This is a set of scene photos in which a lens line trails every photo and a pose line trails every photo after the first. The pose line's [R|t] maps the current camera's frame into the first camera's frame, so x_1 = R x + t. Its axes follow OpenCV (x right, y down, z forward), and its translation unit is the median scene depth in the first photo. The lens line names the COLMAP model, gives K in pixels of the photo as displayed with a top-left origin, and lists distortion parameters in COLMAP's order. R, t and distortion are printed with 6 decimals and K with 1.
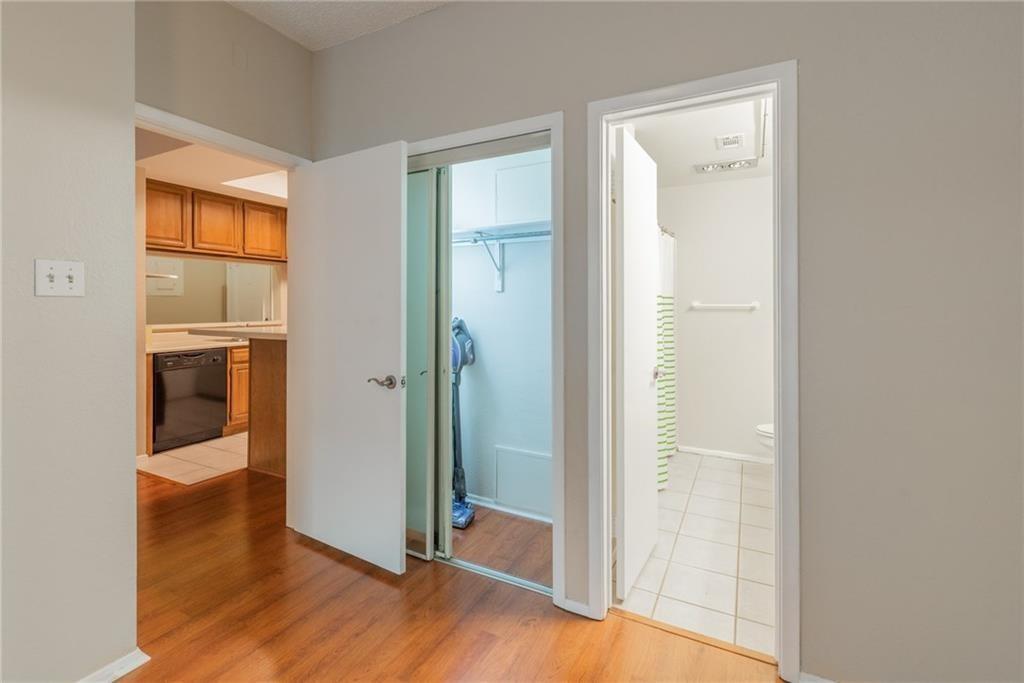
lens RADIAL K [[447.2, 0, 500.7], [0, 447.2, 297.3], [0, 0, 1]] dist [0.000579, 0.000027]
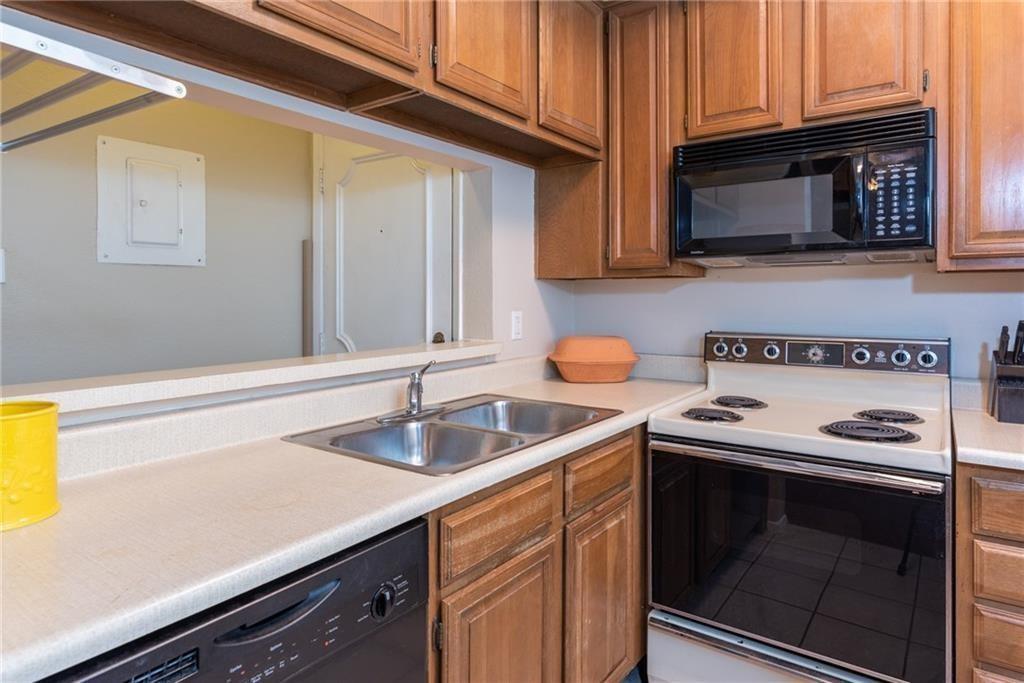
lens RADIAL K [[604.3, 0, 505.6], [0, 604.3, 297.9], [0, 0, 1]] dist [0.008096, -0.006368]
pose [[0.989674, 0.000094, -0.143334, -0.533836], [0.001665, 0.999925, 0.012148, 0.017990], [0.143324, -0.012261, 0.989600, 0.742096]]
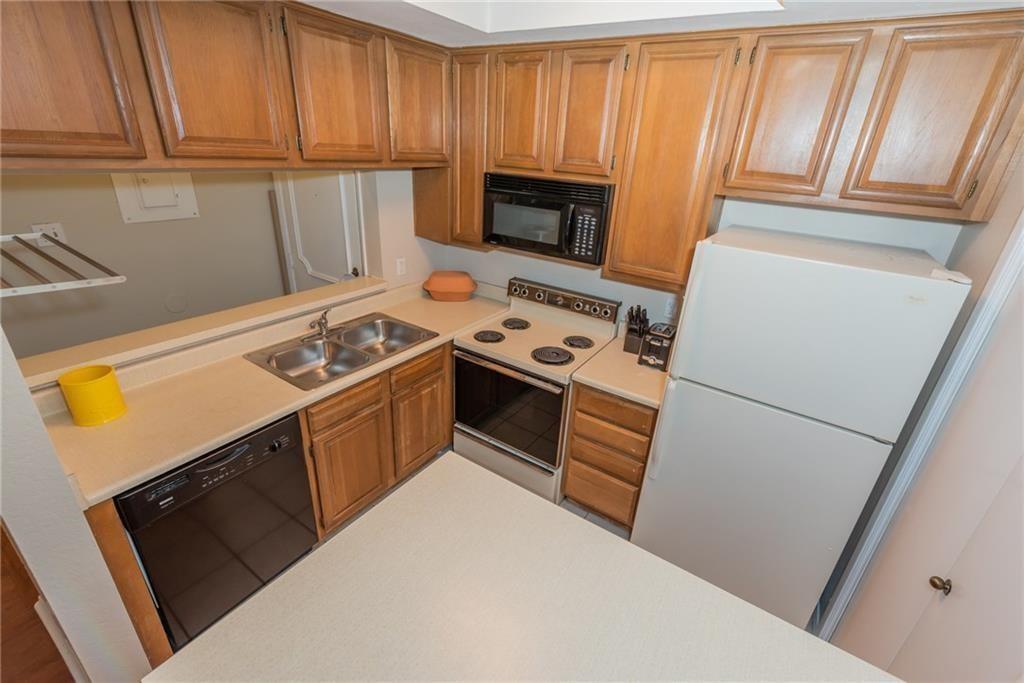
lens RADIAL K [[447.2, 0, 516.3], [0, 447.2, 339.3], [0, 0, 1]] dist [0.000579, 0.000027]
pose [[0.993199, 0.093042, -0.069998, -0.369408], [-0.056607, 0.911221, 0.408011, -0.138717], [0.101746, -0.401273, 0.910290, 0.643197]]
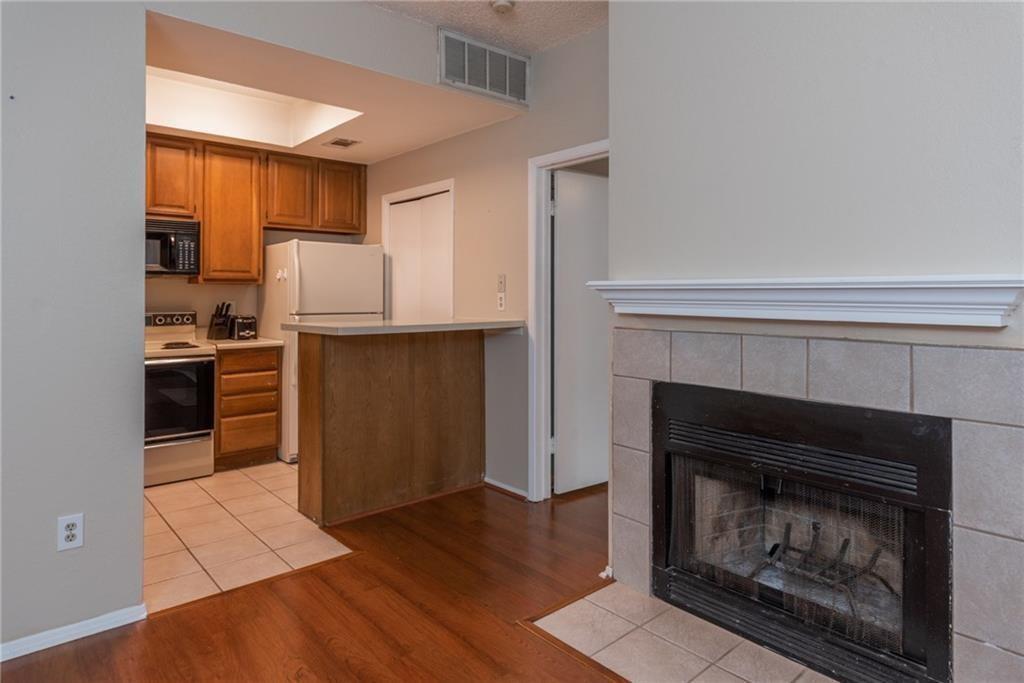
lens RADIAL K [[604.3, 0, 525.2], [0, 604.3, 282.6], [0, 0, 1]] dist [0.008096, -0.006368]
pose [[0.357316, 0.015394, 0.933857, -1.069377], [-0.008479, 0.999876, -0.013238, 0.012810], [-0.933945, -0.003188, 0.357403, 0.294970]]
